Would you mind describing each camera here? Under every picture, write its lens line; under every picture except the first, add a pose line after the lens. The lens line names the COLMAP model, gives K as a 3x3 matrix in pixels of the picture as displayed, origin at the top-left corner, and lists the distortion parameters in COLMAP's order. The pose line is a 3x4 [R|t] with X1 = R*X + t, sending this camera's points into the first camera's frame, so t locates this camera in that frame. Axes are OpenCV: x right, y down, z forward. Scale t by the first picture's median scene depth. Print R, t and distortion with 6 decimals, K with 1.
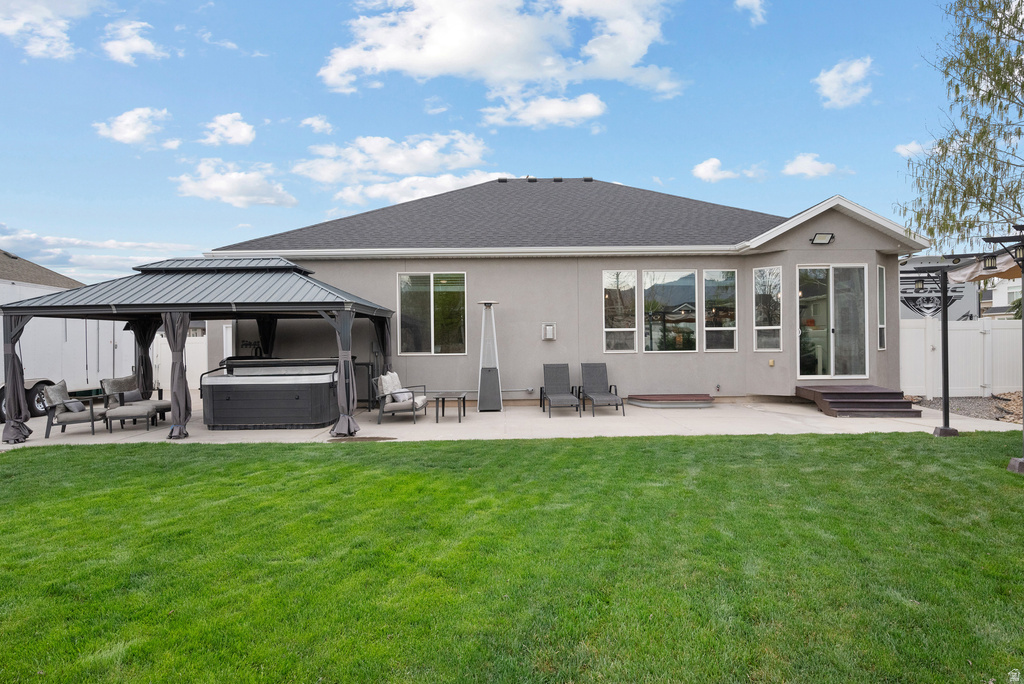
lens RADIAL K [[579.1, 0, 512.0], [0, 579.1, 342.0], [0, 0, 1]] dist [-0.002156, -0.000756]
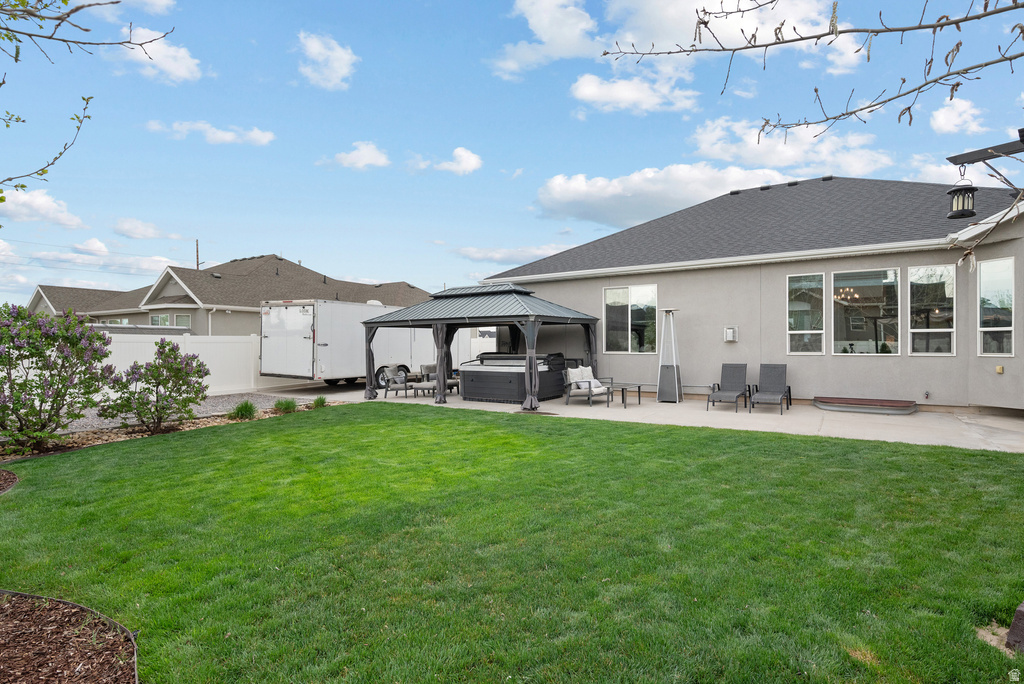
lens RADIAL K [[517.7, 0, 512.0], [0, 517.7, 342.0], [0, 0, 1]] dist [0.000433, -0.000029]
pose [[0.829378, 0.004969, -0.558666, 0.281512], [-0.003674, 0.999987, 0.003439, -0.005262], [0.558676, -0.000800, 0.829386, -0.048028]]
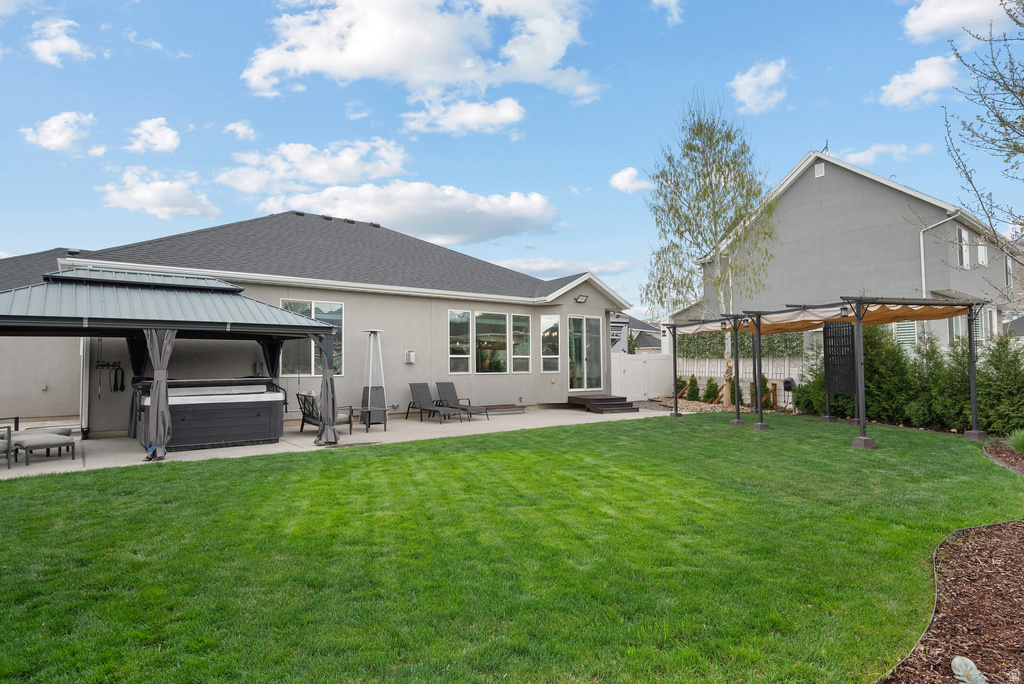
lens RADIAL K [[571.8, 0, 512.0], [0, 571.8, 342.0], [0, 0, 1]] dist [-0.000552, -0.000089]
pose [[0.798860, 0.033272, 0.600596, -0.511243], [-0.001807, 0.998597, -0.052916, 0.015199], [-0.601514, 0.041187, 0.797799, -0.090841]]
